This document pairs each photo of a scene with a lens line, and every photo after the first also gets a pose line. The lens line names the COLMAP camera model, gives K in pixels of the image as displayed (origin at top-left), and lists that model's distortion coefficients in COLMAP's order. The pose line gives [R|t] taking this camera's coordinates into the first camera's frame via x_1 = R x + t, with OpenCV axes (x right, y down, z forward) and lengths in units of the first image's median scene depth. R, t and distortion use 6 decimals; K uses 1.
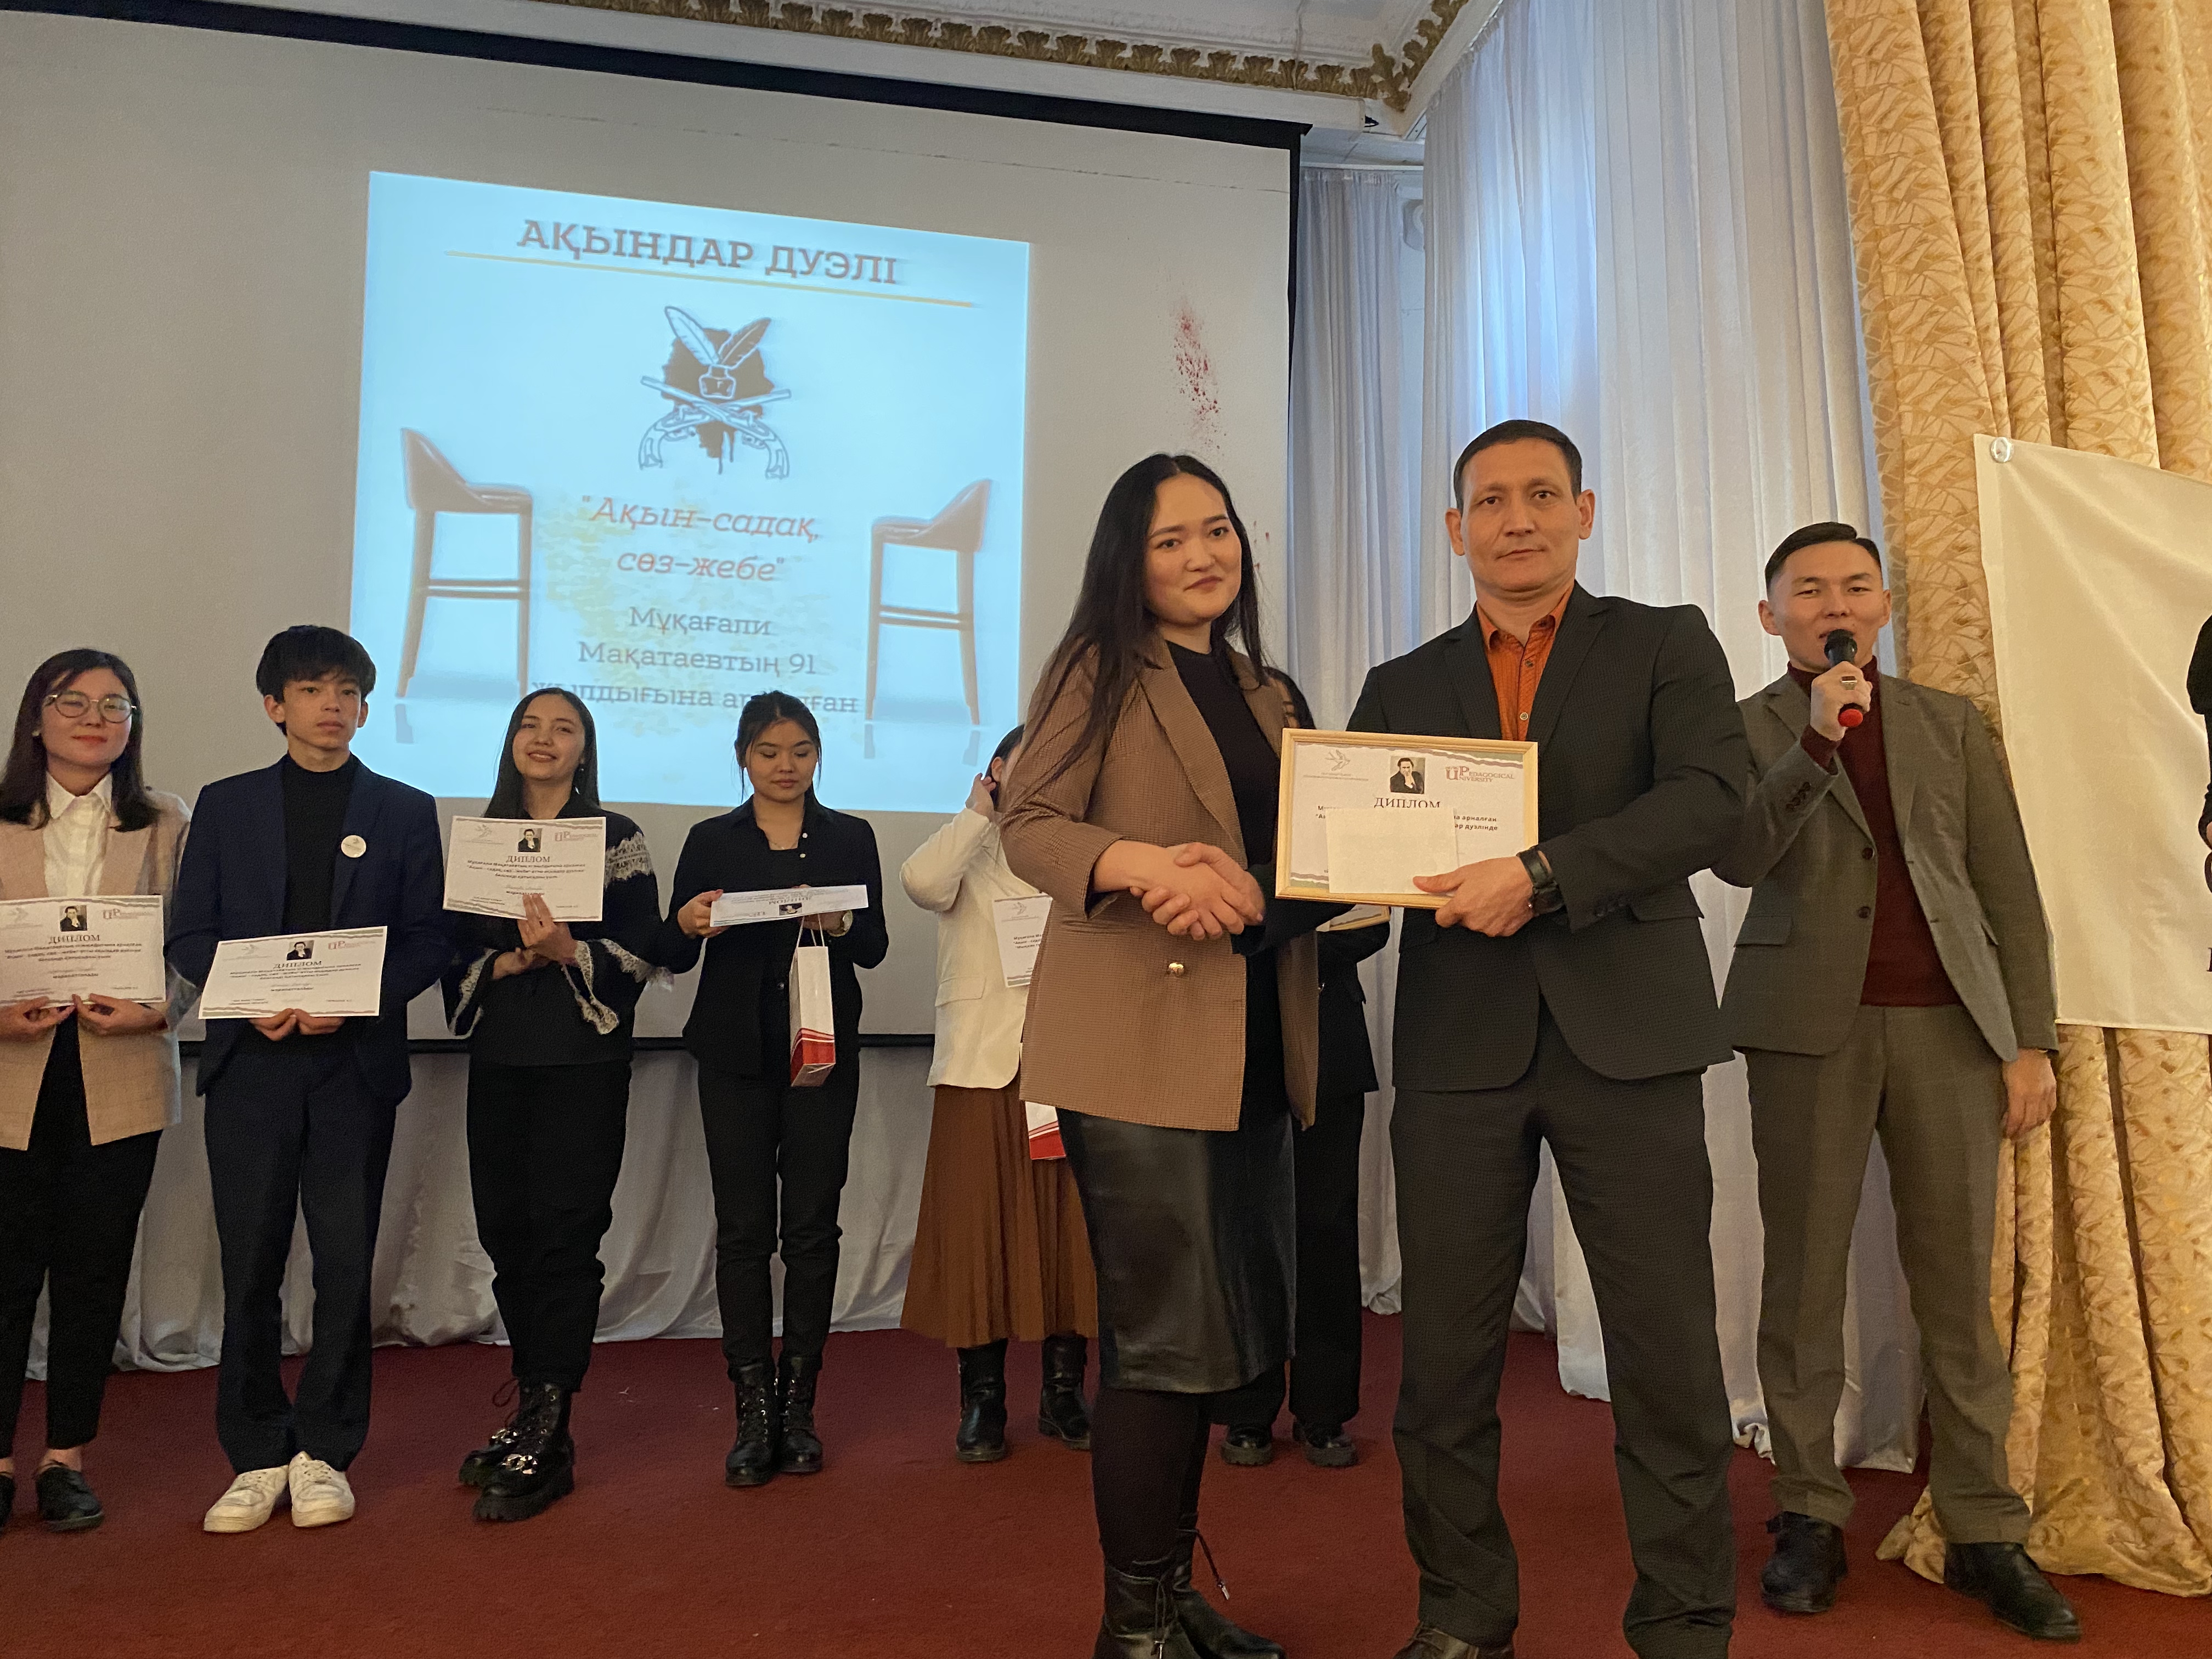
lens RADIAL K [[1715.3, 0, 1133.2], [0, 1715.3, 890.0], [0, 0, 1]] dist [-0.016308, -0.016007]
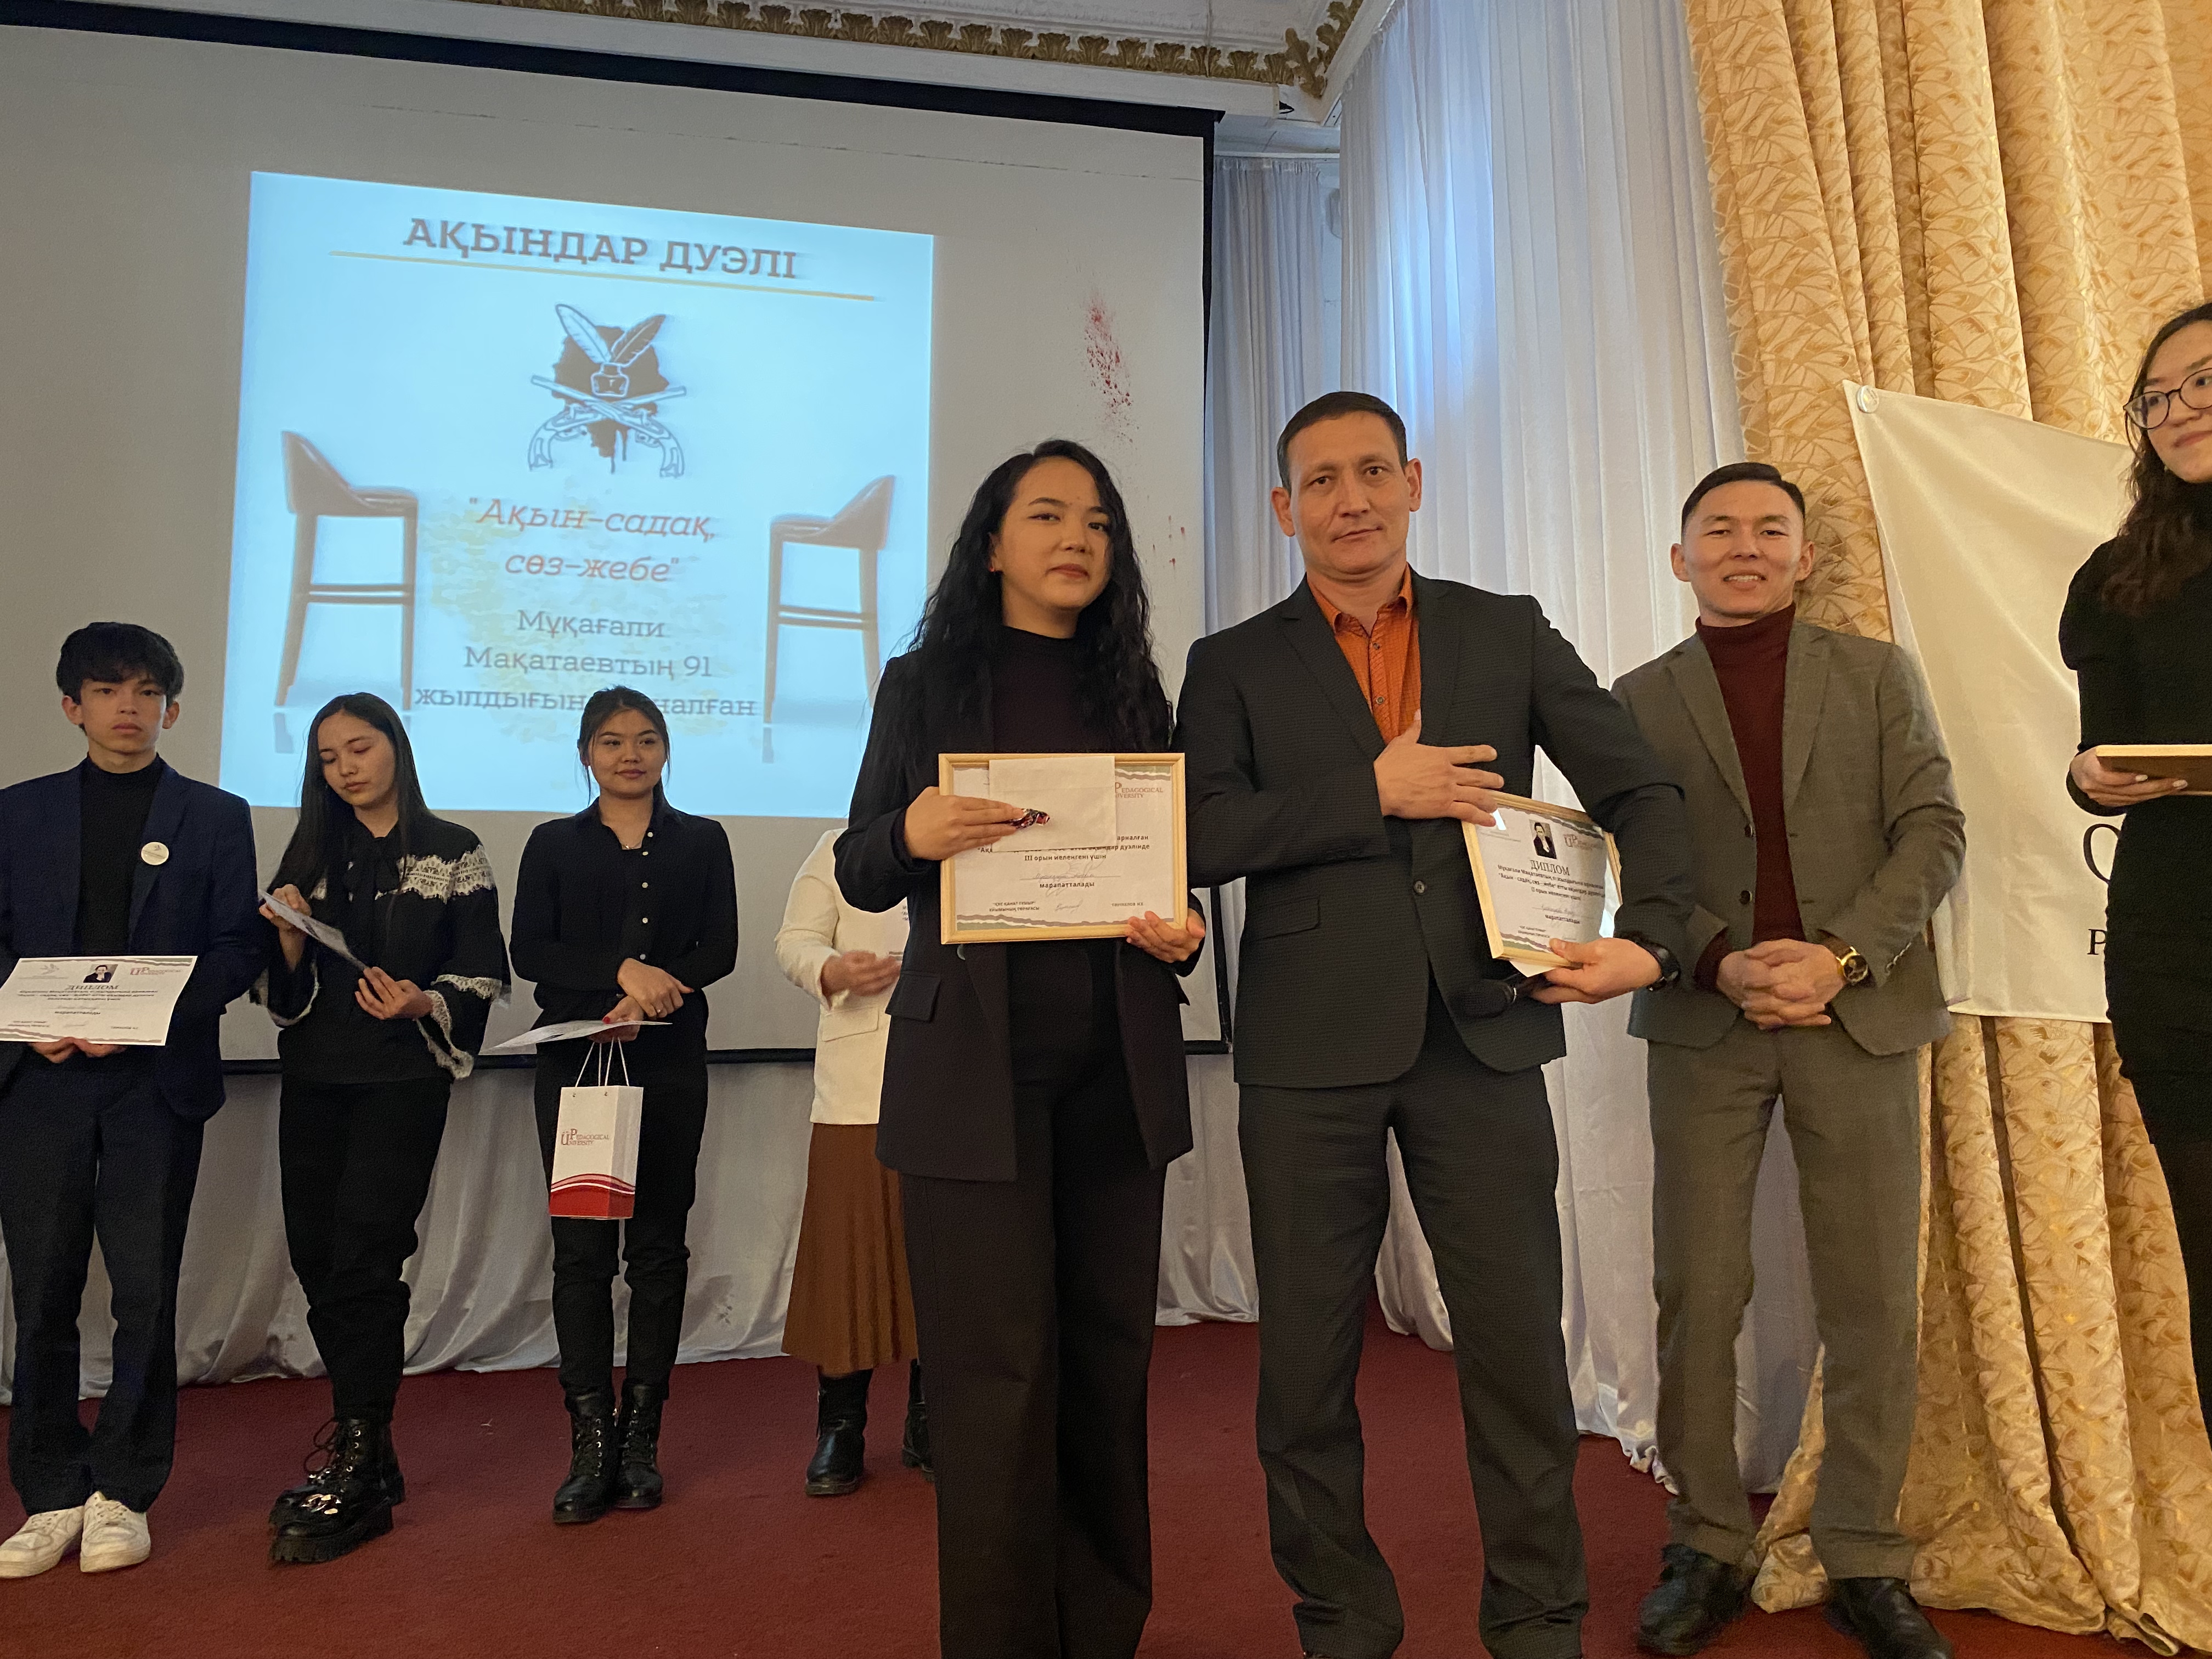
lens RADIAL K [[1715.3, 0, 1133.5], [0, 1715.3, 871.6], [0, 0, 1]] dist [-0.016308, -0.016007]
pose [[0.999870, -0.014287, -0.007423, 0.061117], [0.014122, 0.999661, -0.021891, 0.009102], [0.007733, 0.021784, 0.999733, 0.035247]]
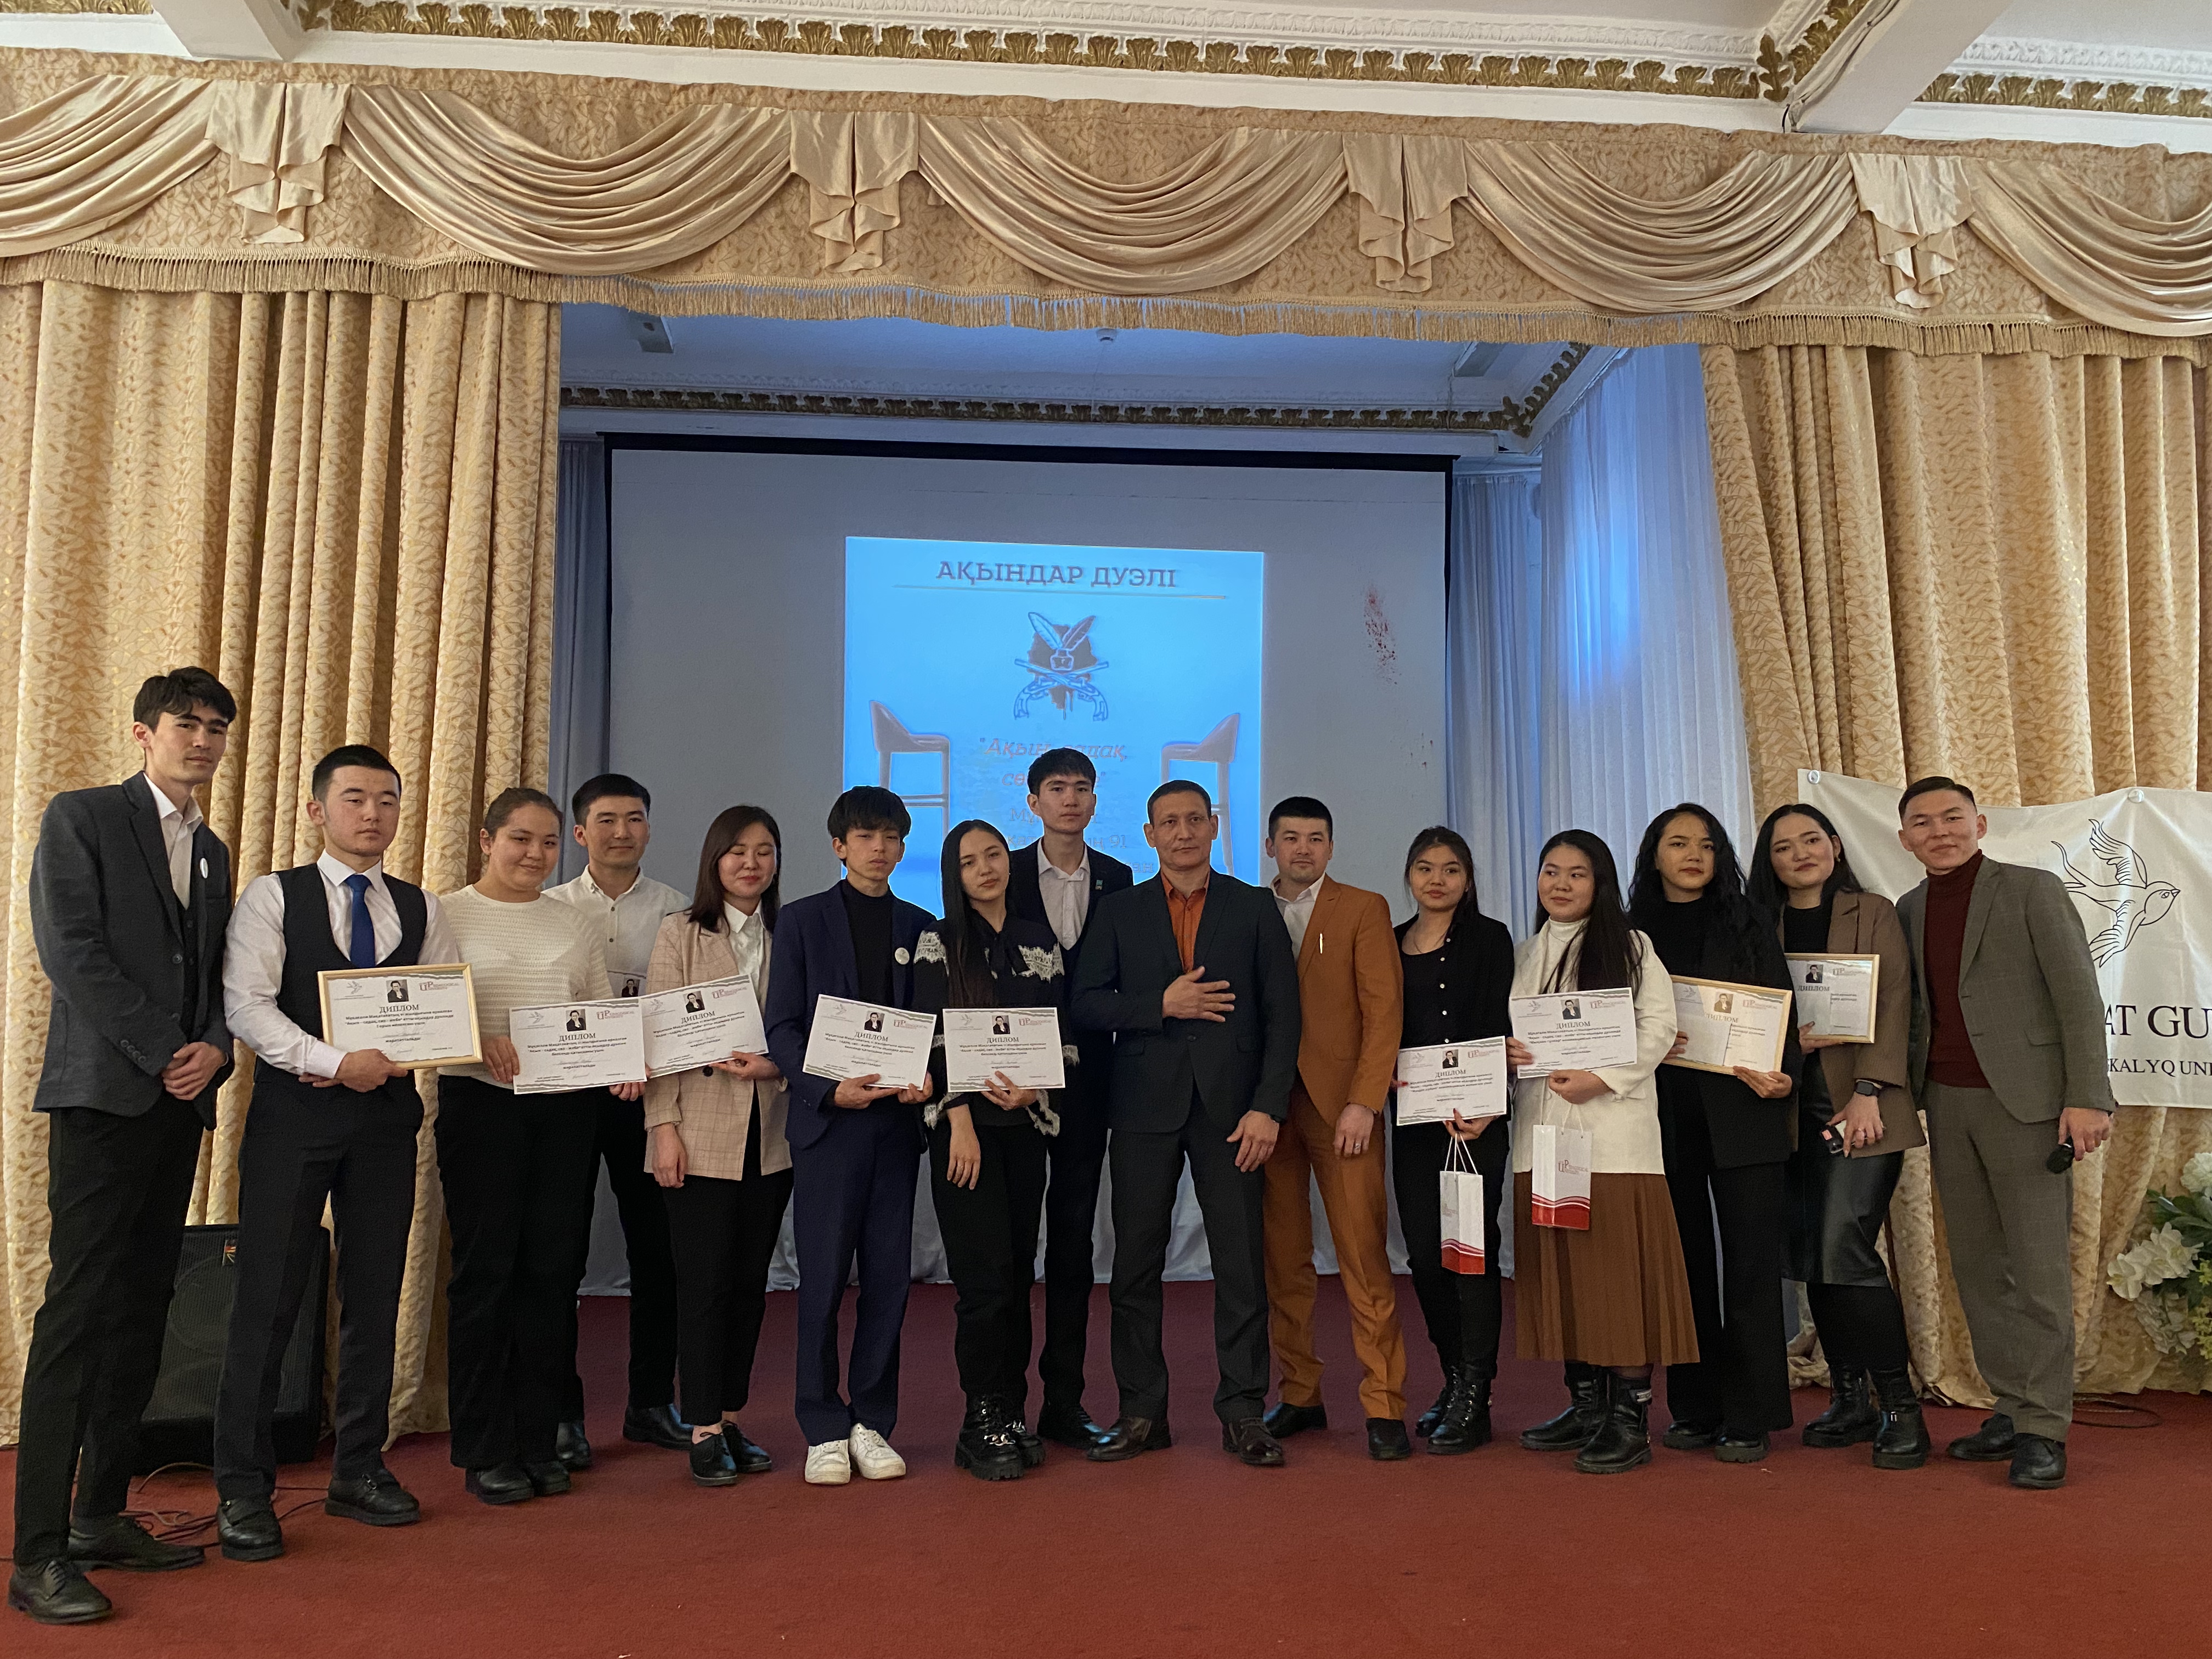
lens RADIAL K [[1715.3, 0, 1055.8], [0, 1715.3, 855.9], [0, 0, 1]] dist [-0.016308, -0.016007]
pose [[0.985922, -0.012451, -0.166744, 0.005768], [0.004261, 0.998771, -0.049381, -0.047656], [0.167154, 0.047976, 0.984763, -0.526523]]
